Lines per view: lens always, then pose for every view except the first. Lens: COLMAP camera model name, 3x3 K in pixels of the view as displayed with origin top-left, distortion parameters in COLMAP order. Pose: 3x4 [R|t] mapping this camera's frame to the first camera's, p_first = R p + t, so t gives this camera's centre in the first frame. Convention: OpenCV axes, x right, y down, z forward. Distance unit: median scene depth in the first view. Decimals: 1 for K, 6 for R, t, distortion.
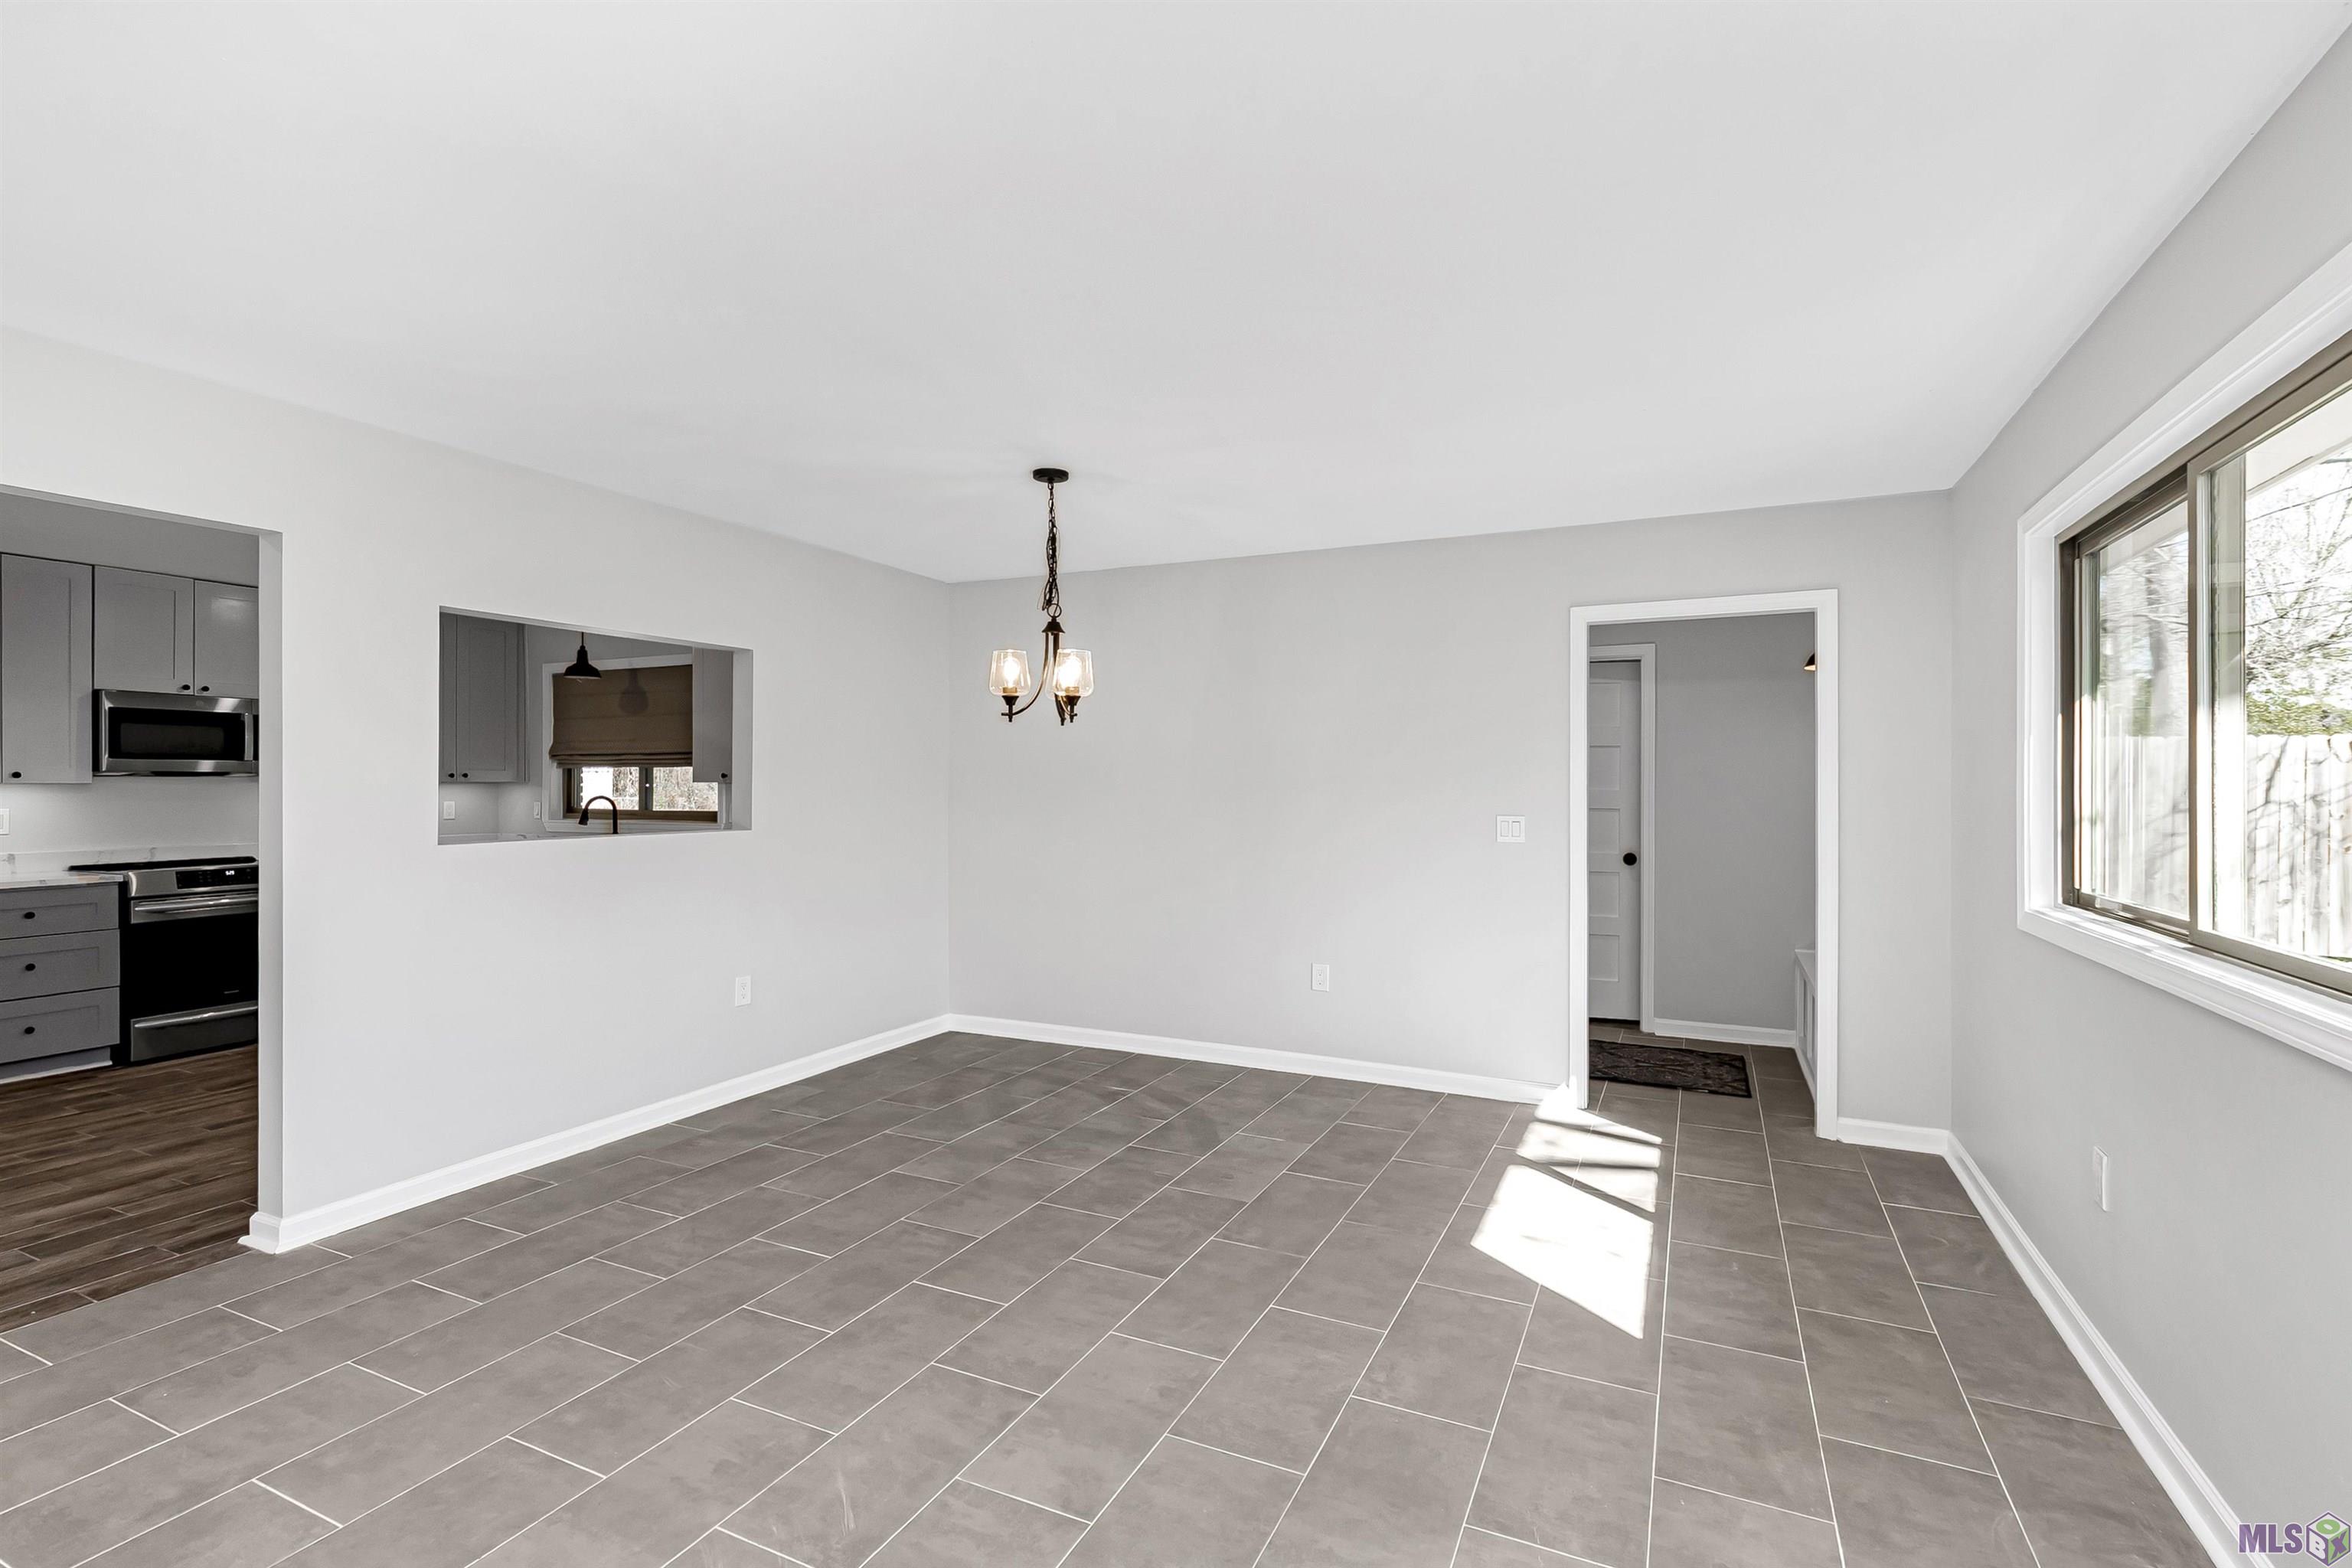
lens RADIAL K [[1067.3, 0, 1188.8], [0, 1067.3, 773.4], [0, 0, 1]] dist [0.003746, 0.001412]
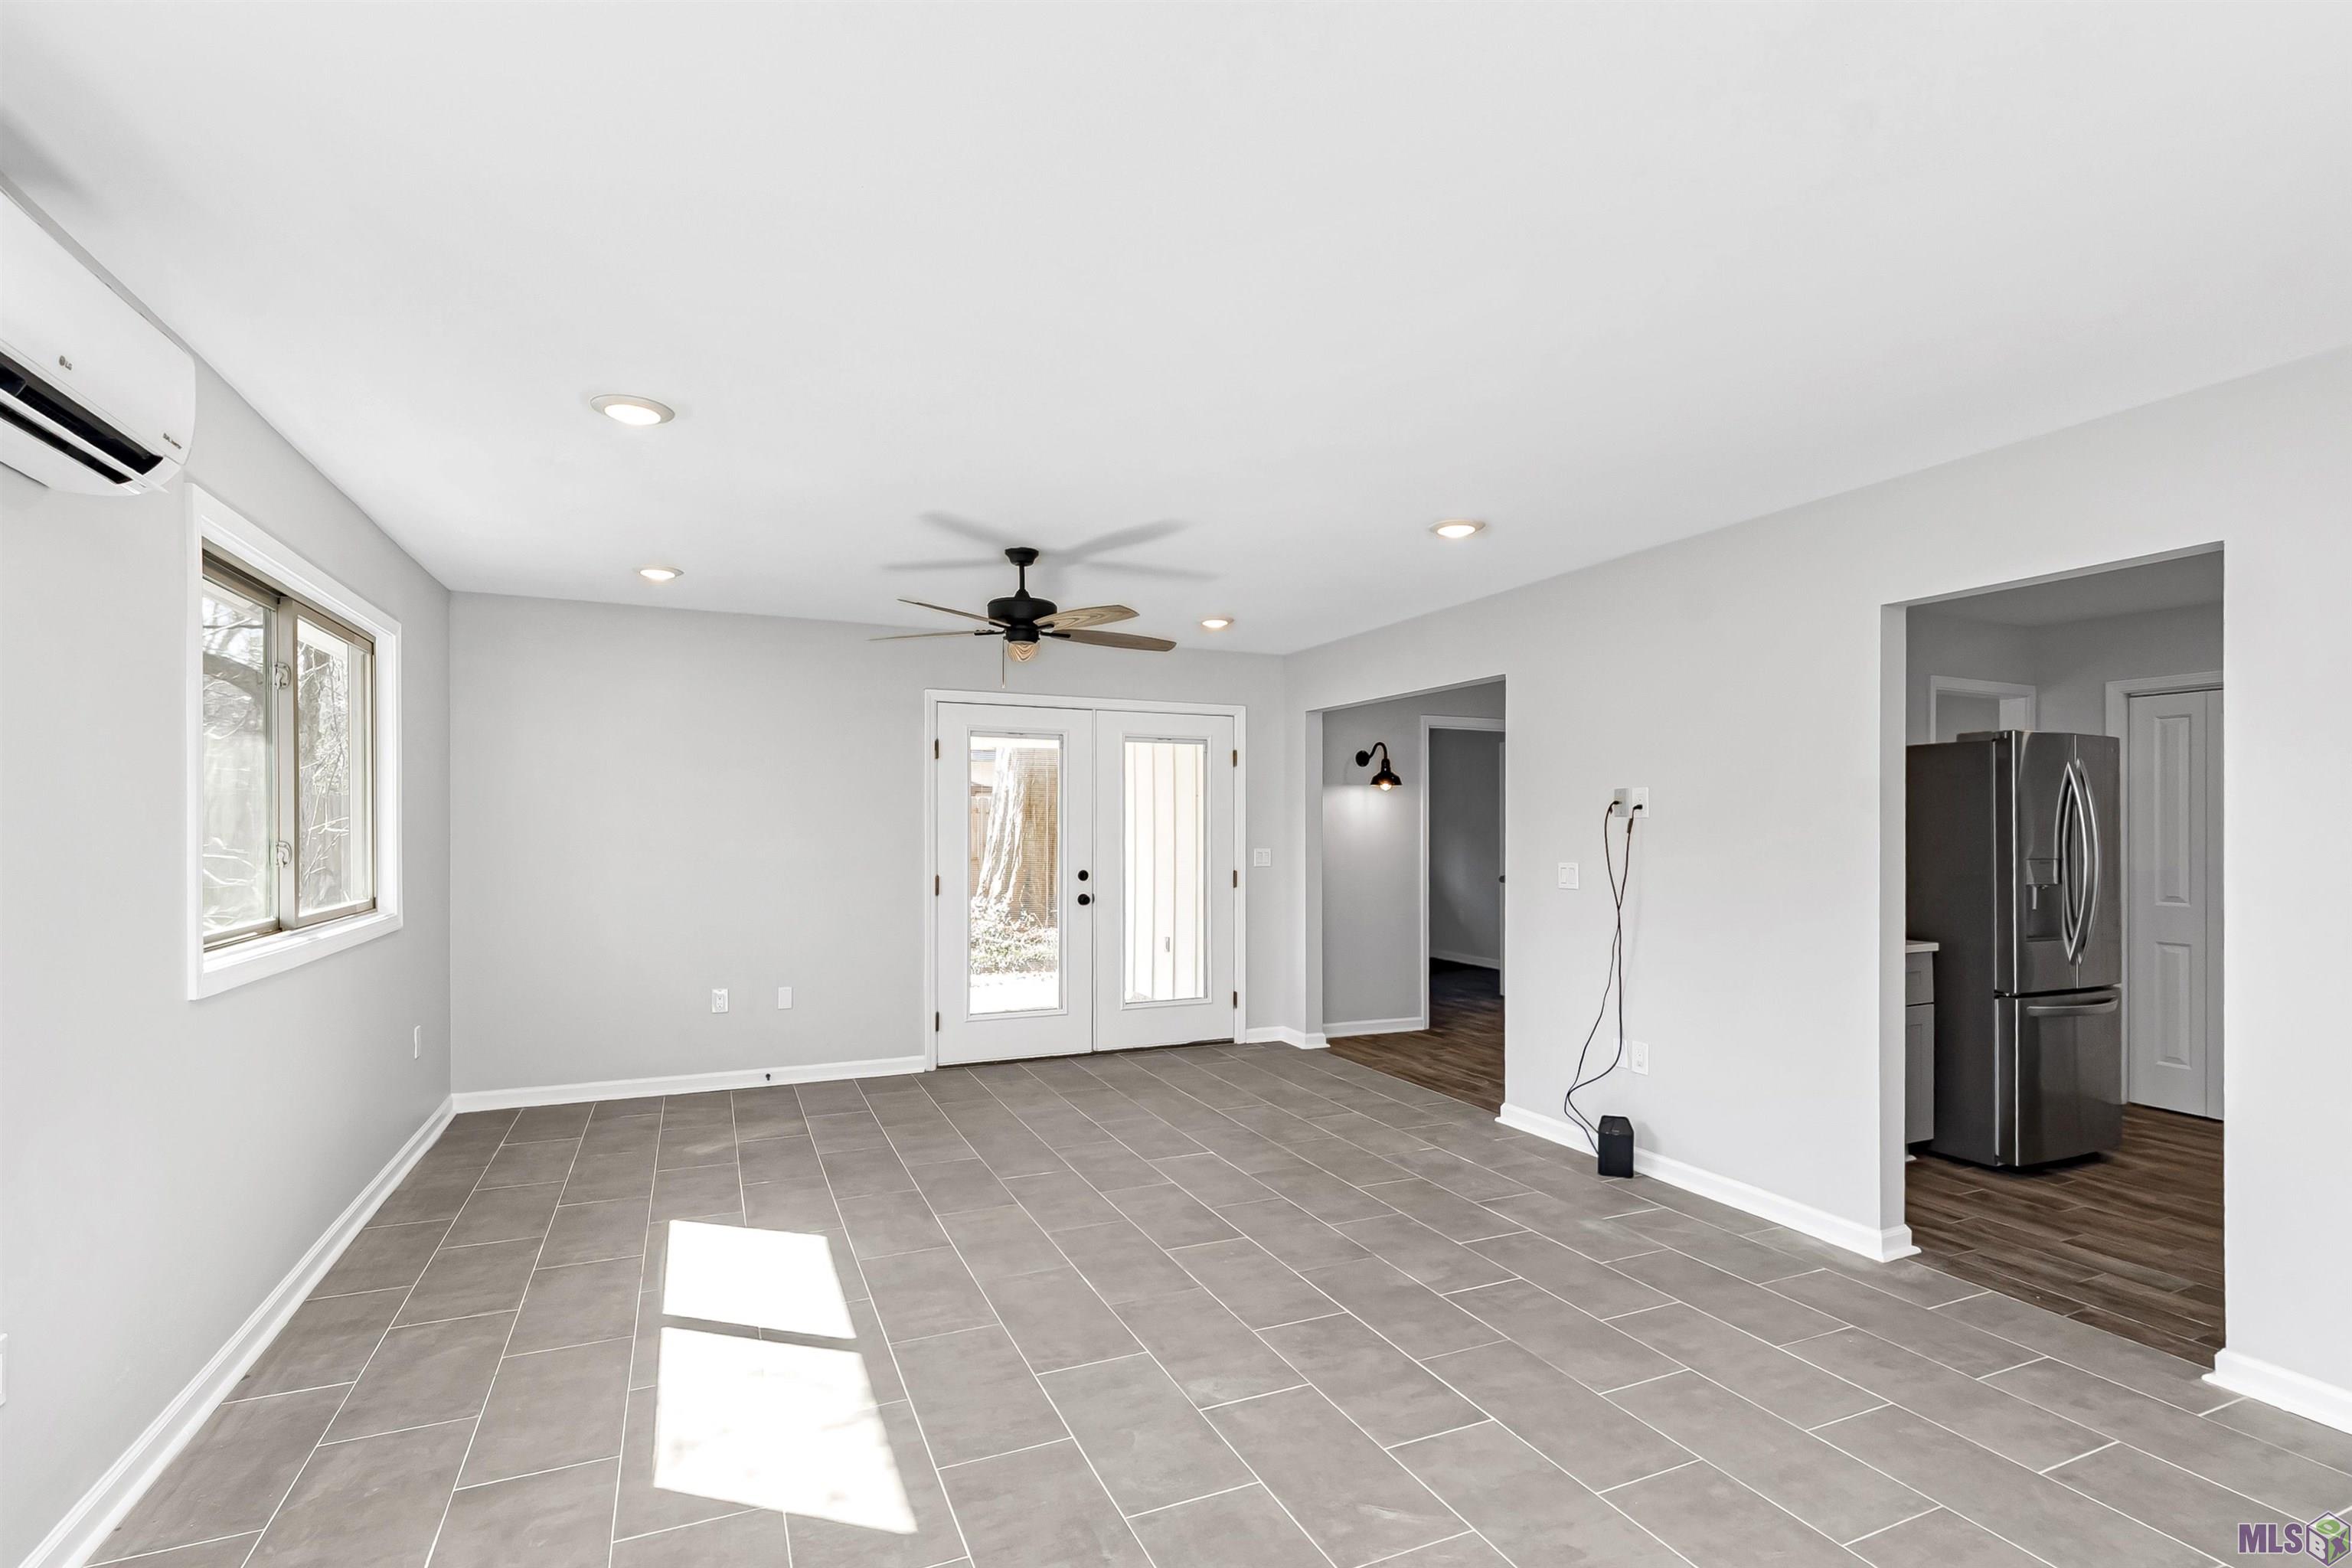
lens RADIAL K [[1067.3, 0, 1160.1], [0, 1067.3, 823.9], [0, 0, 1]] dist [0.003746, 0.001412]
pose [[-0.650429, -0.005642, -0.759546, 0.262607], [0.000488, 0.999969, -0.007846, 0.001356], [0.759567, -0.005474, -0.650406, 0.657805]]
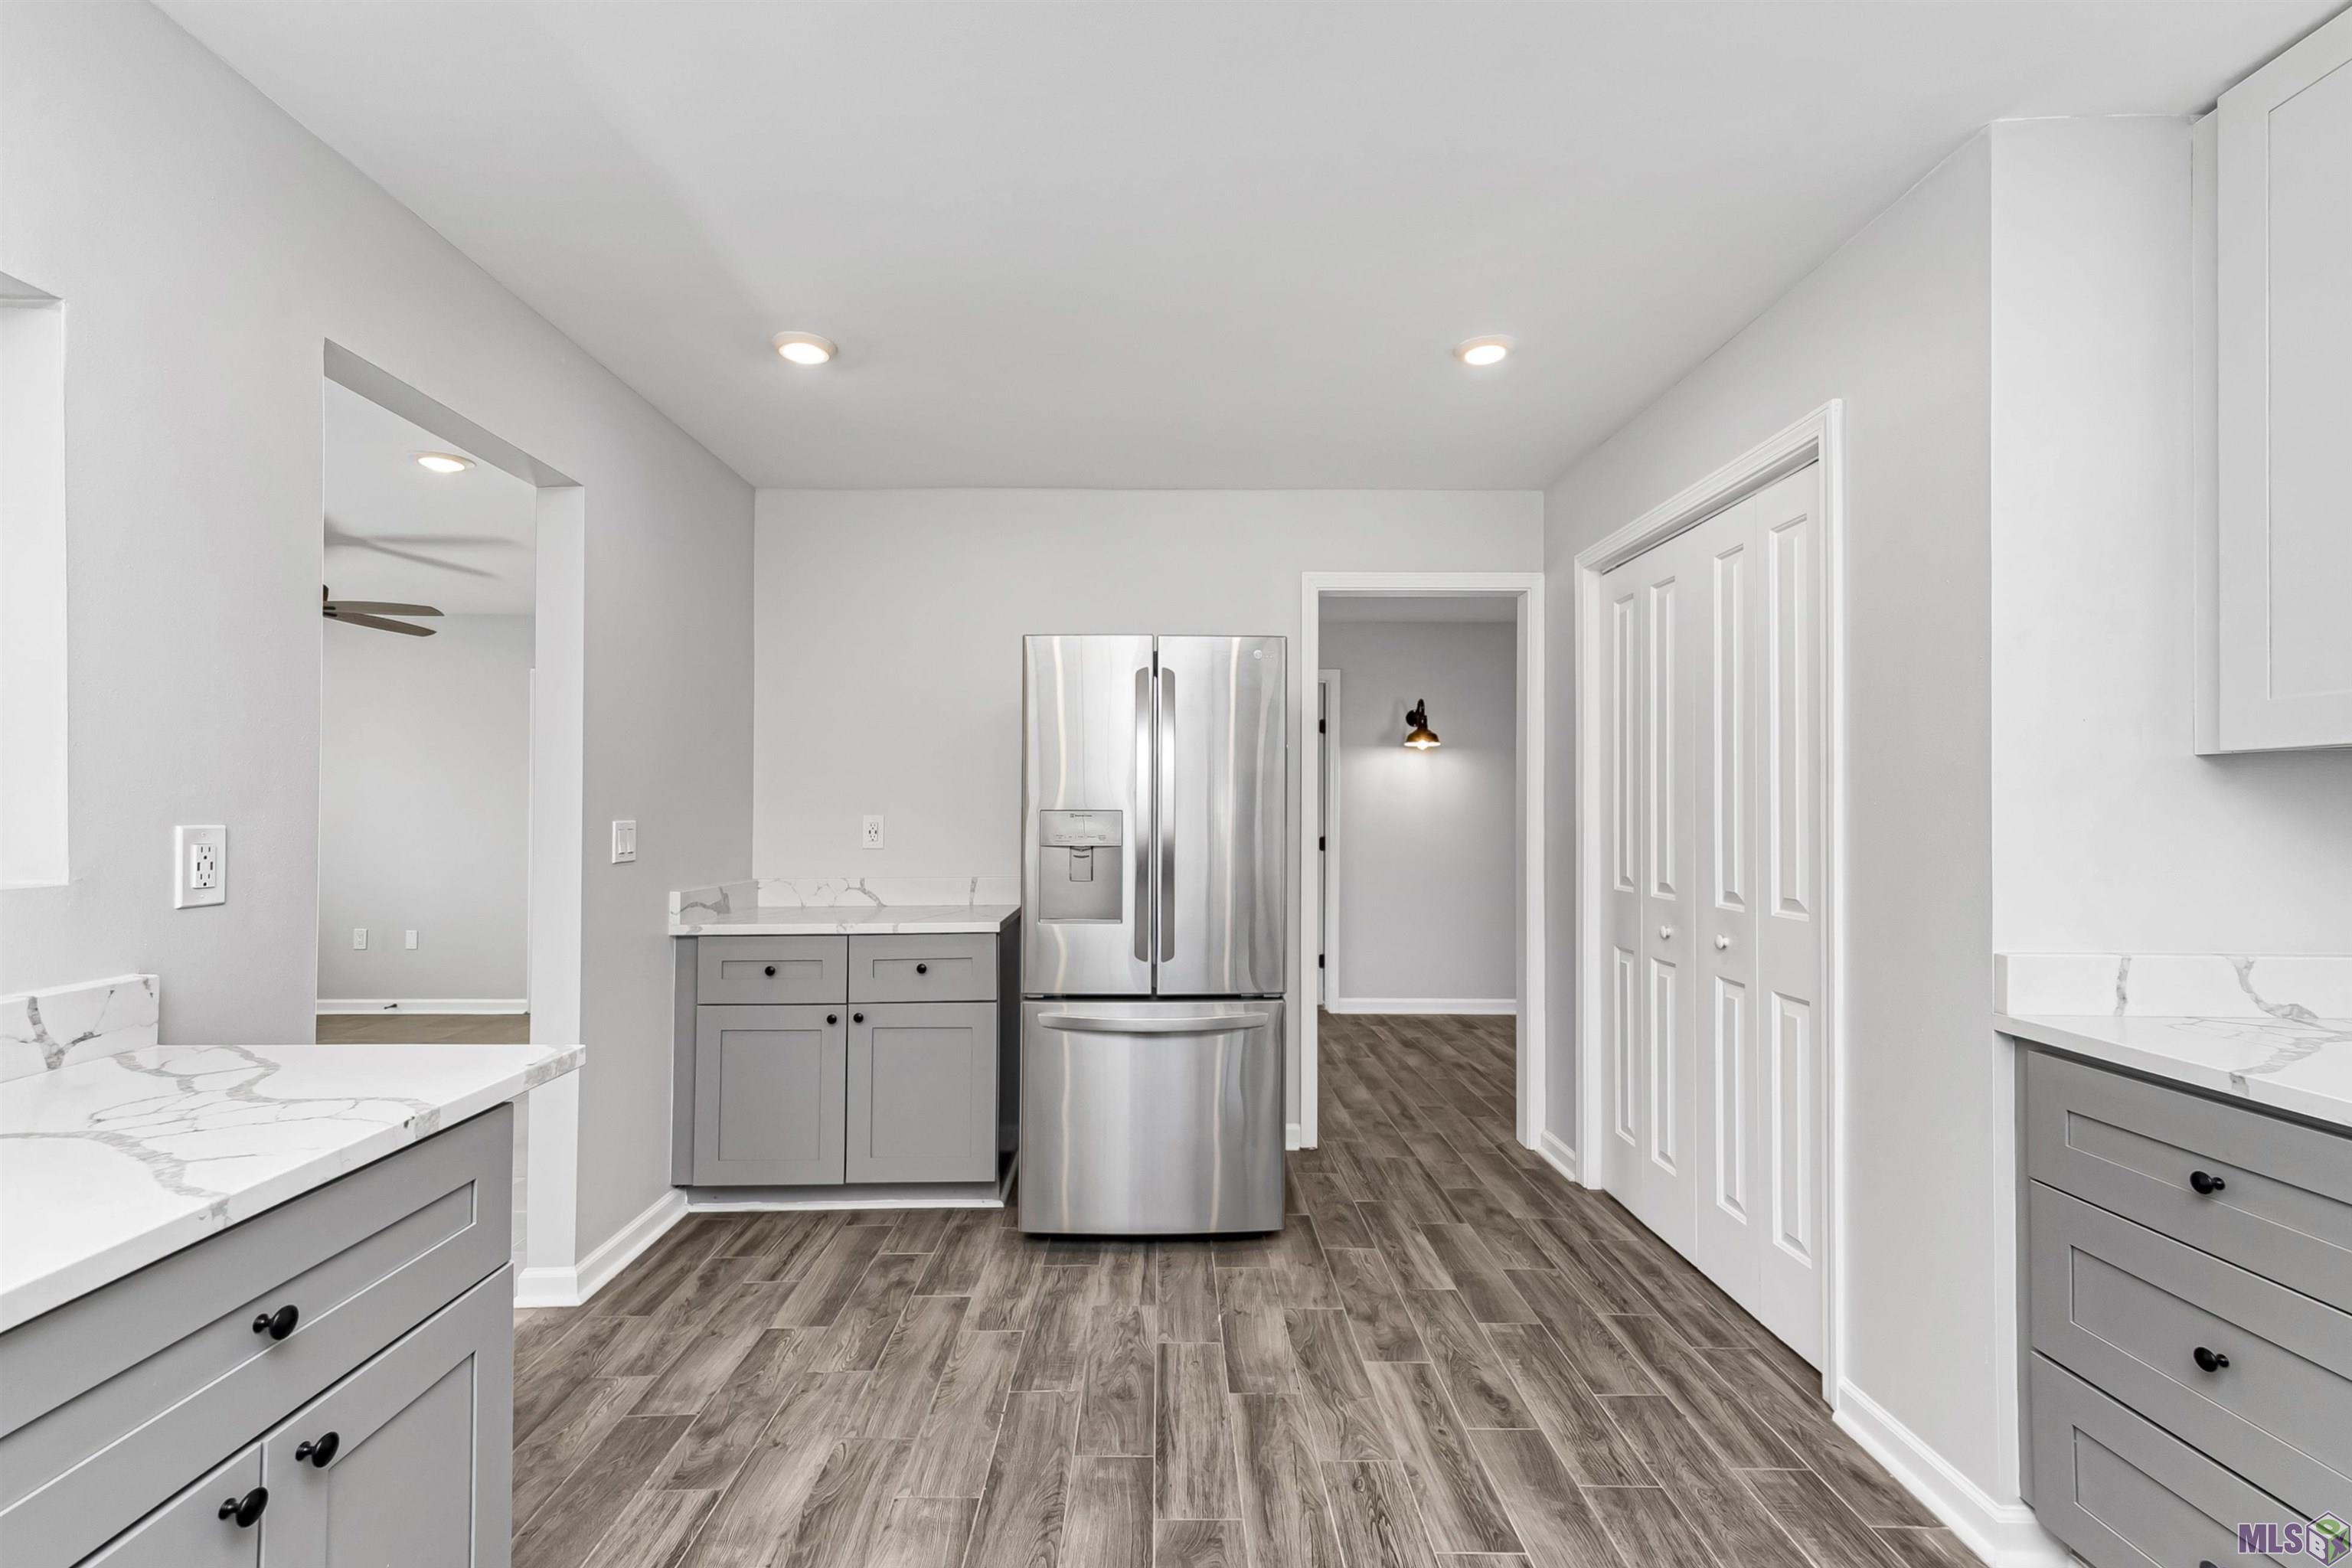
lens RADIAL K [[1067.3, 0, 1185.6], [0, 1067.3, 777.4], [0, 0, 1]] dist [0.003746, 0.001412]
pose [[-0.891571, -0.010762, -0.452754, -0.755043], [0.002554, 0.999582, -0.028788, 0.028967], [0.452875, -0.026822, -0.891171, 1.288843]]
